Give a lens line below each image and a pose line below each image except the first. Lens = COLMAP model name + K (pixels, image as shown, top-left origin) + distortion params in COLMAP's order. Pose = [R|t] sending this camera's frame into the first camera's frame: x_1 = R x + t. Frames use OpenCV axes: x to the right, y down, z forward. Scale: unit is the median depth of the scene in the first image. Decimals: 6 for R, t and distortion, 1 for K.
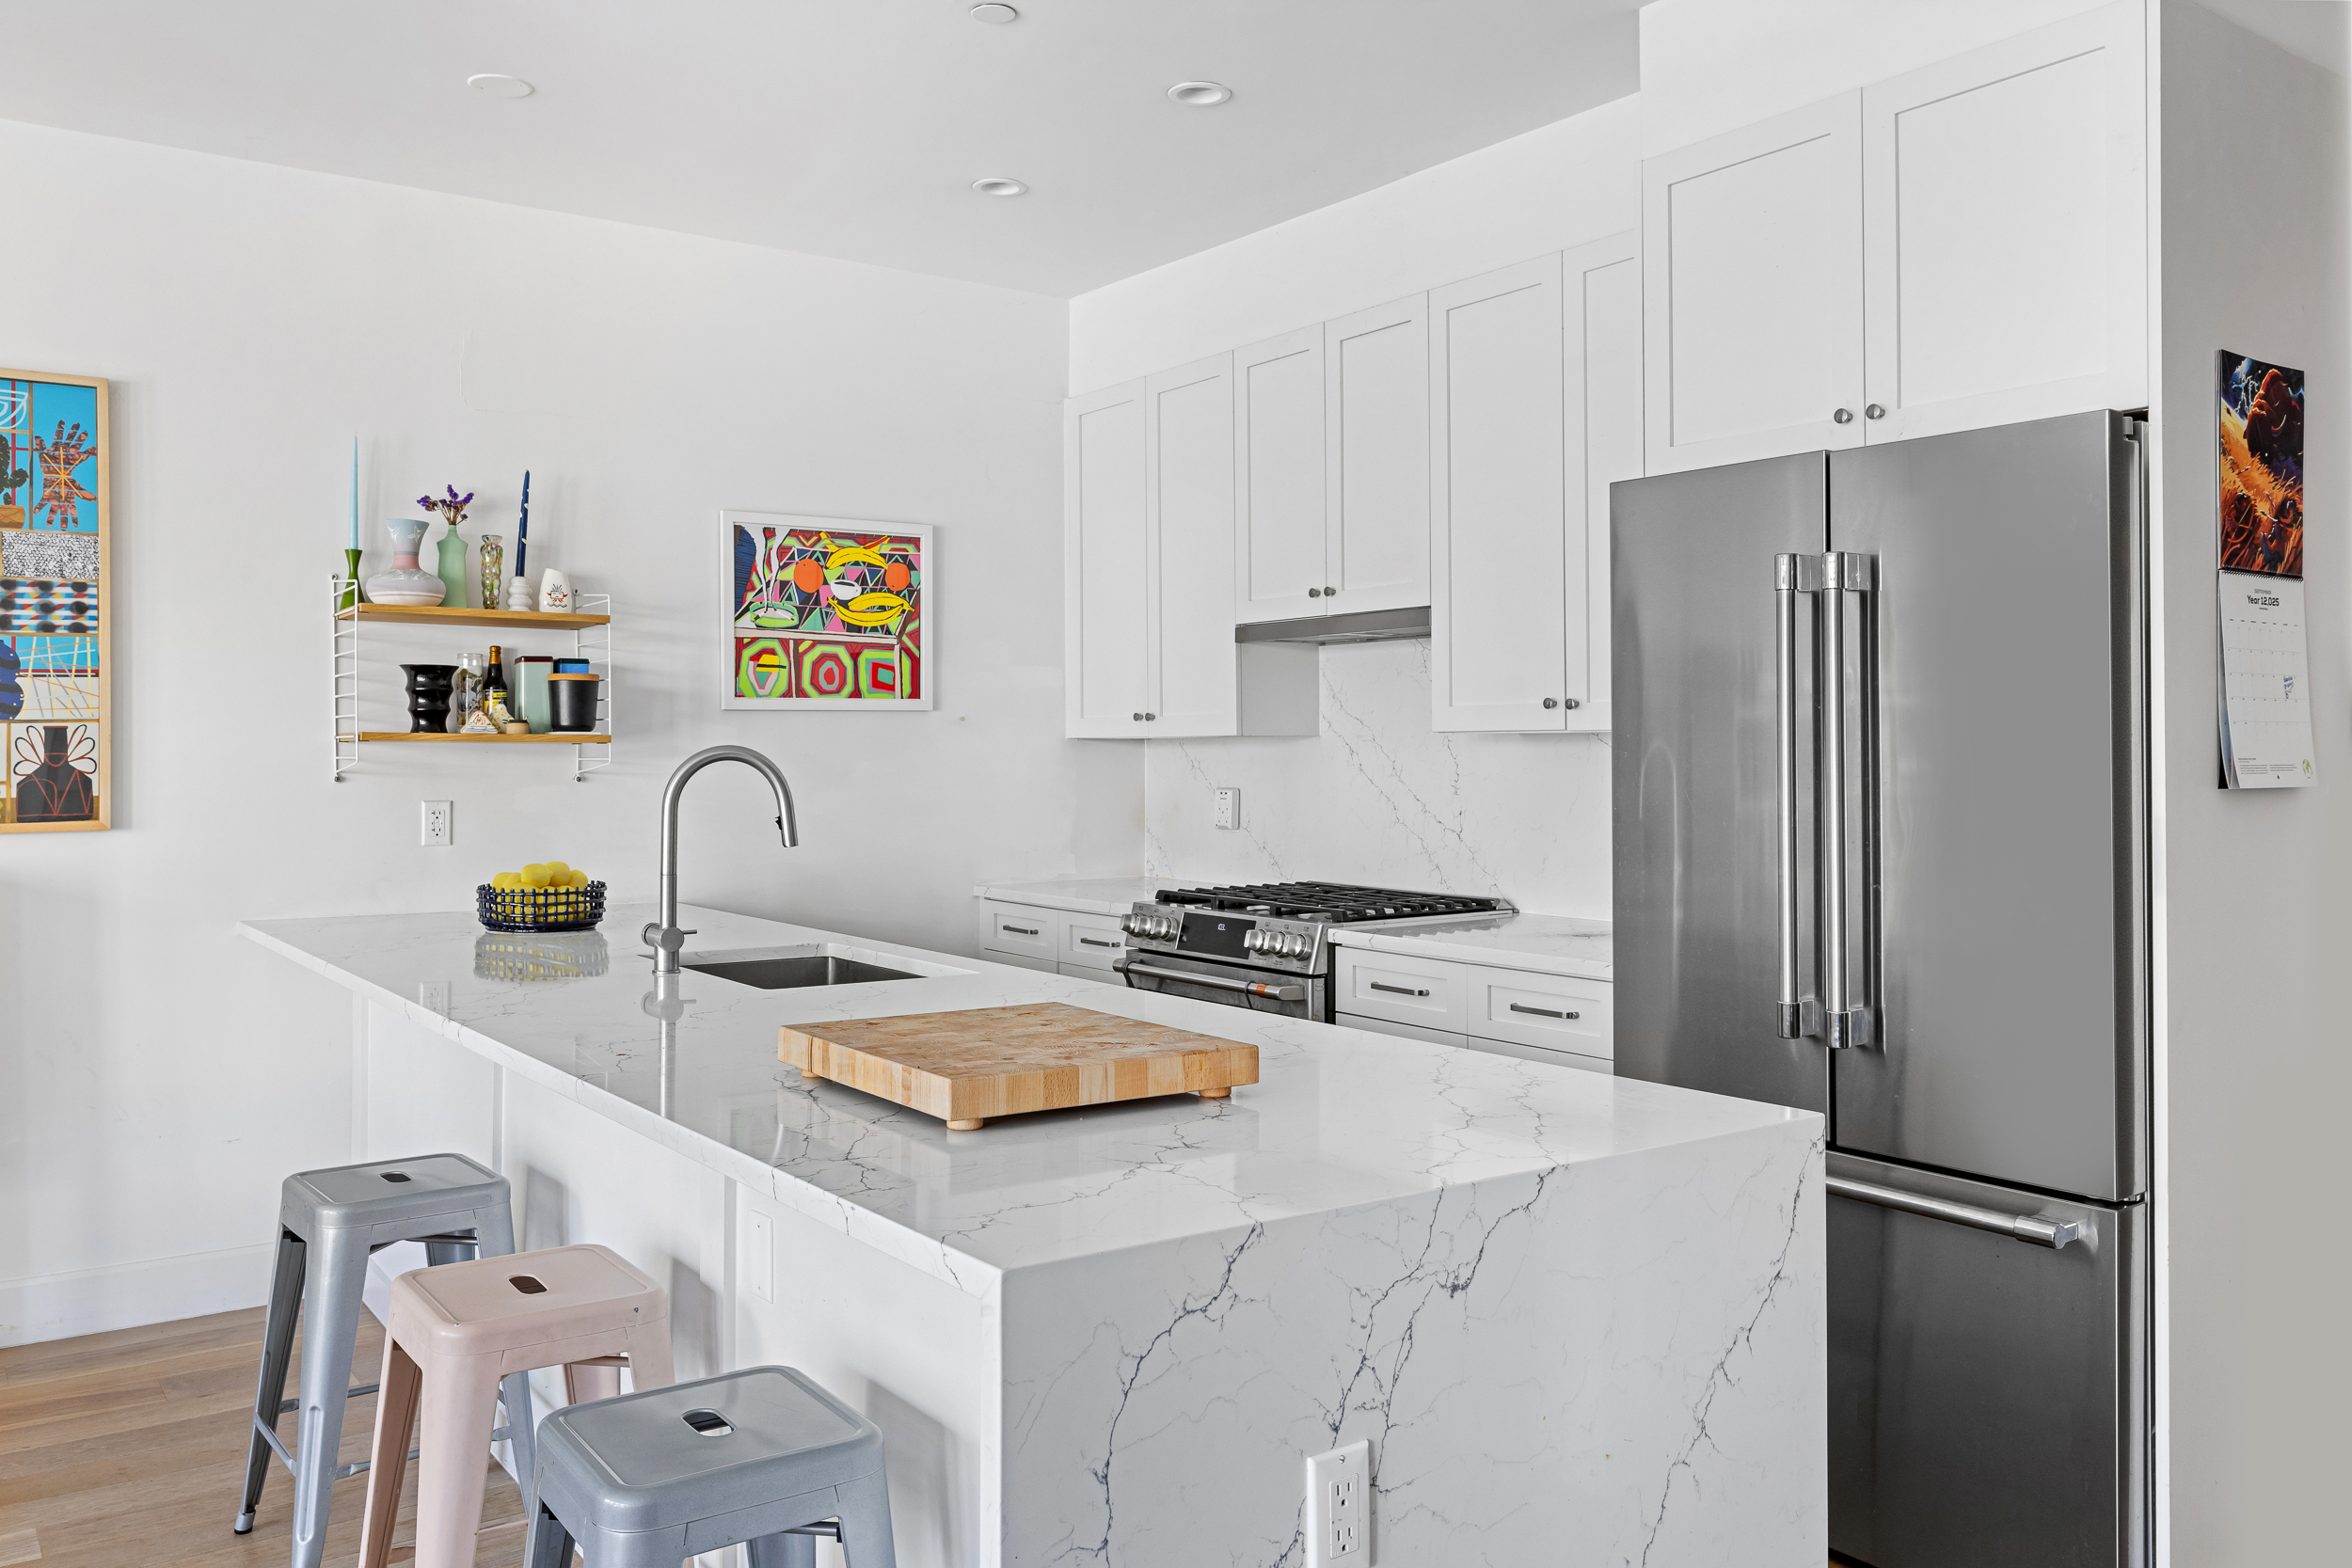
lens RADIAL K [[1807.1, 0, 1177.9], [0, 1807.1, 747.6], [0, 0, 1]] dist [0.002555, 0.006882]
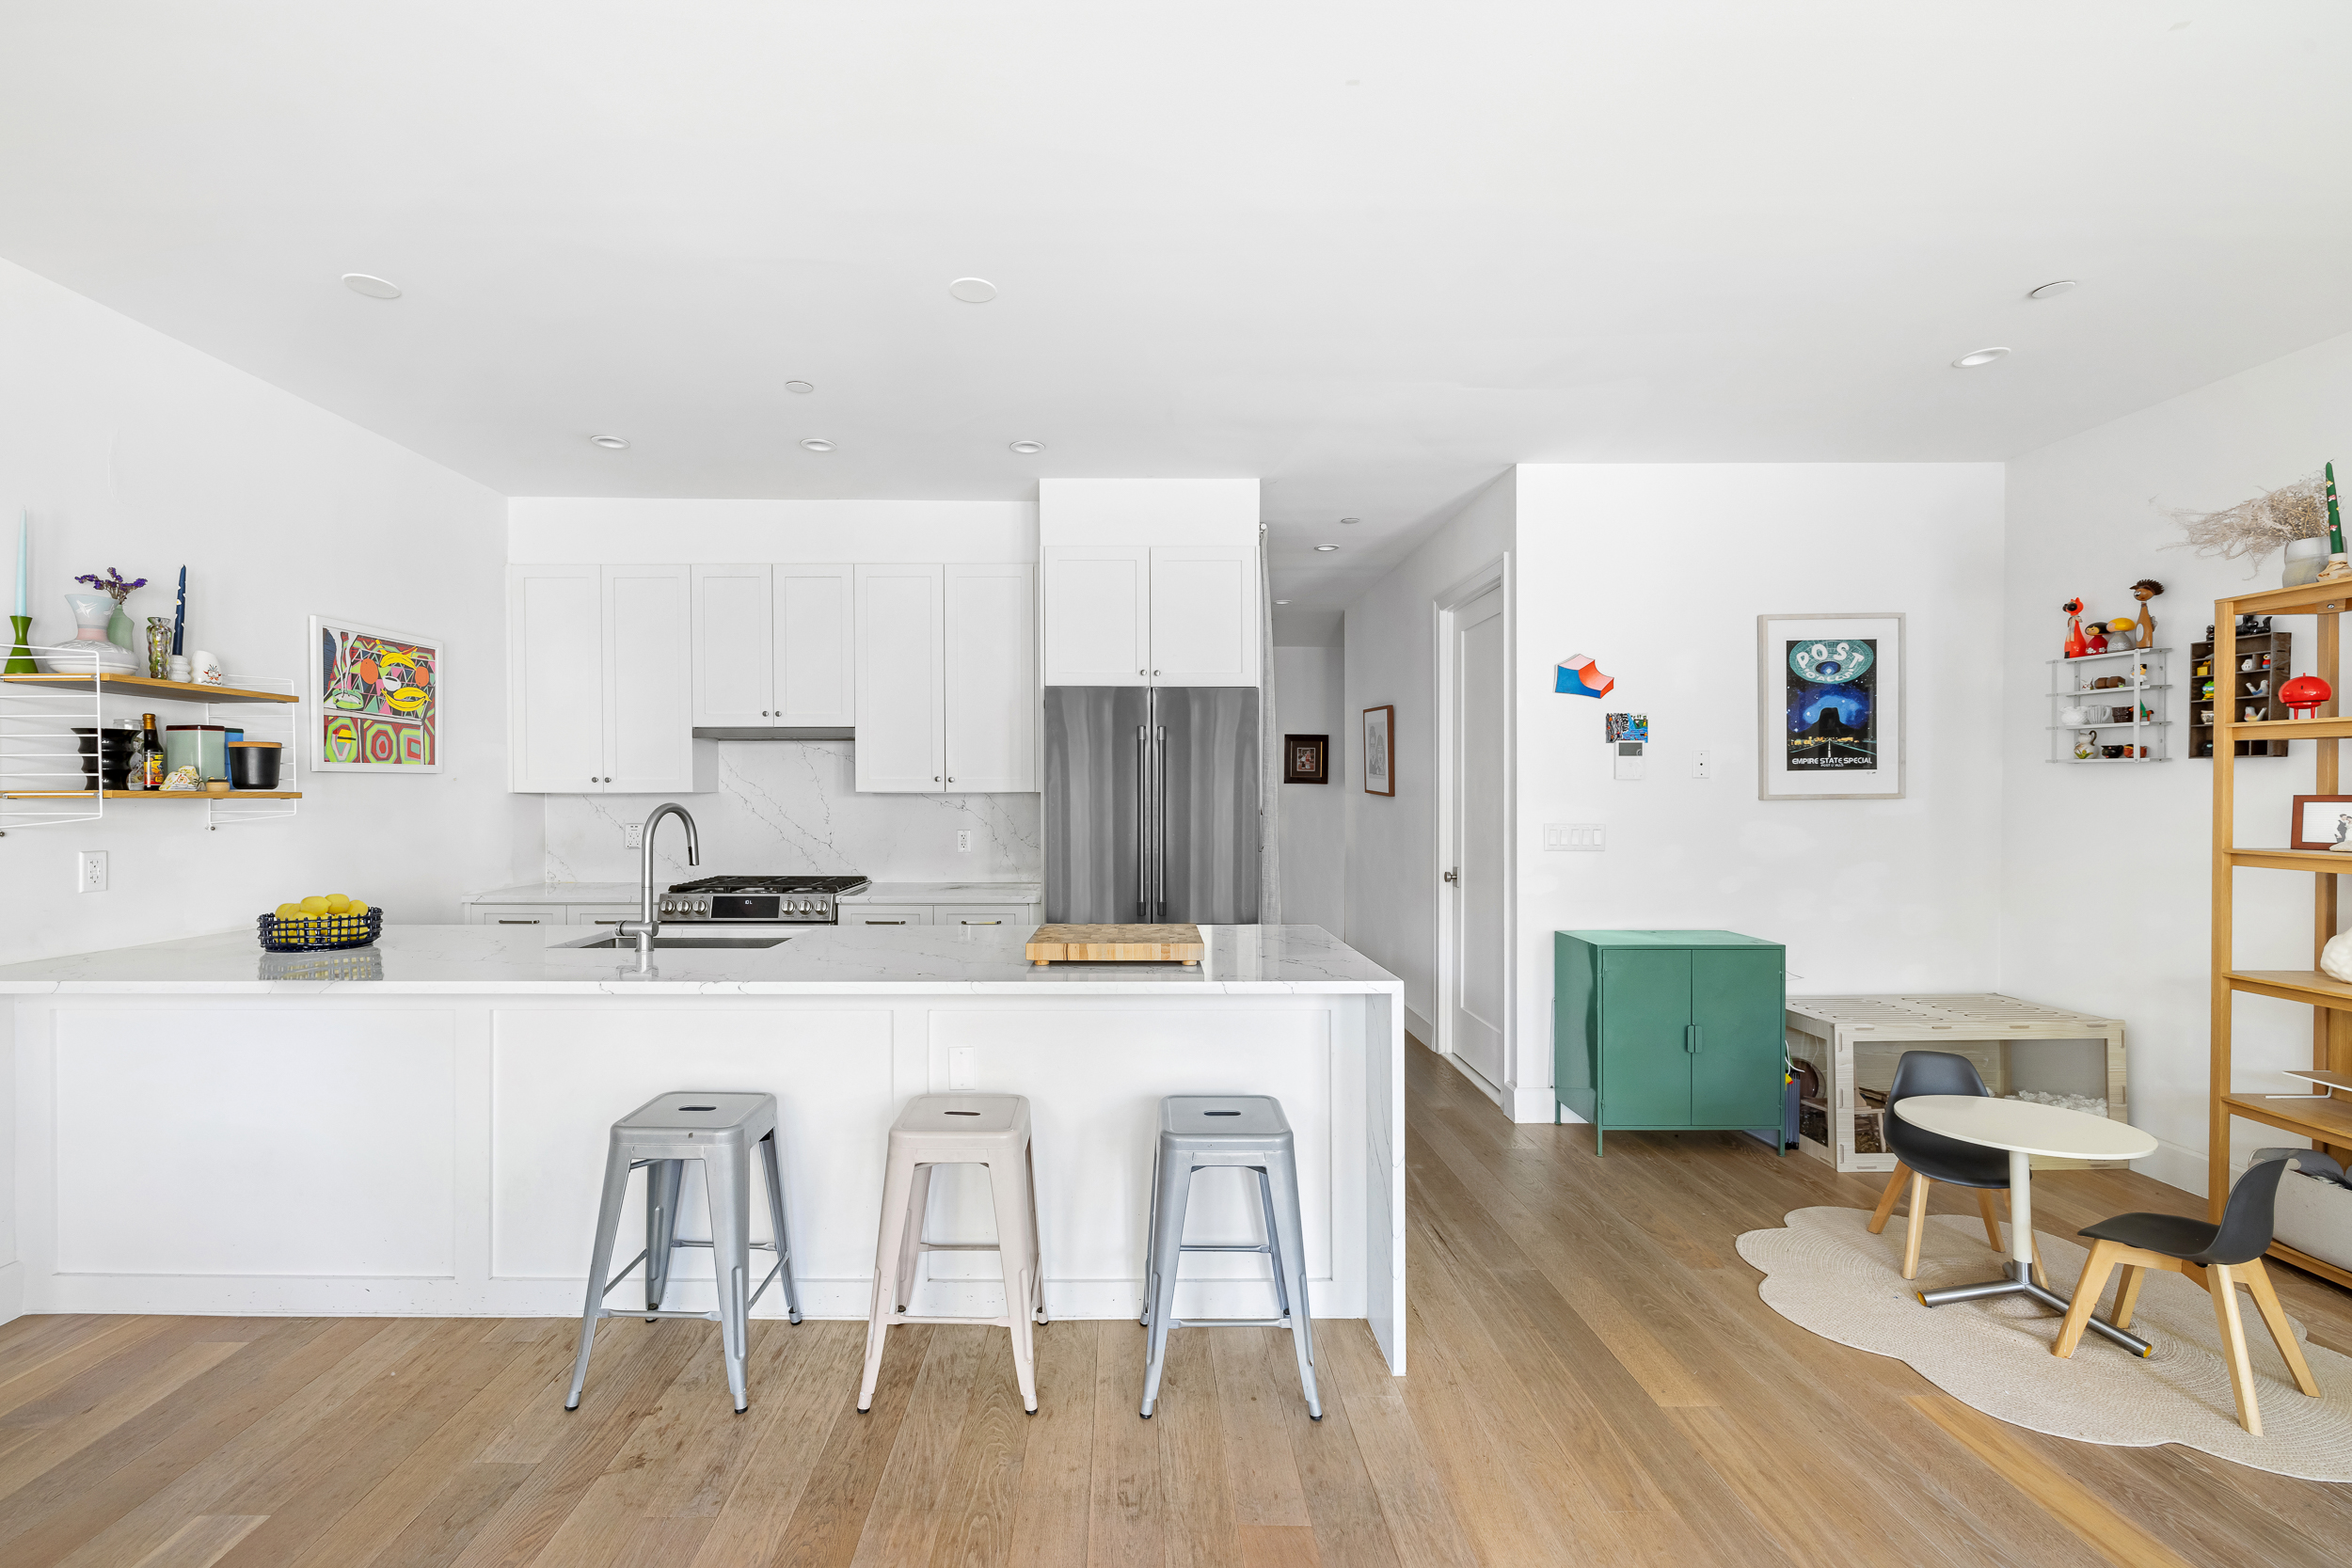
lens RADIAL K [[1004.0, 0, 1138.5], [0, 1004.0, 804.5], [0, 0, 1]] dist [0.000670, 0.000128]
pose [[0.577473, -0.007710, 0.816373, -0.489743], [-0.003639, 0.999921, 0.012018, -0.007995], [-0.816401, -0.009910, 0.577400, 0.111119]]
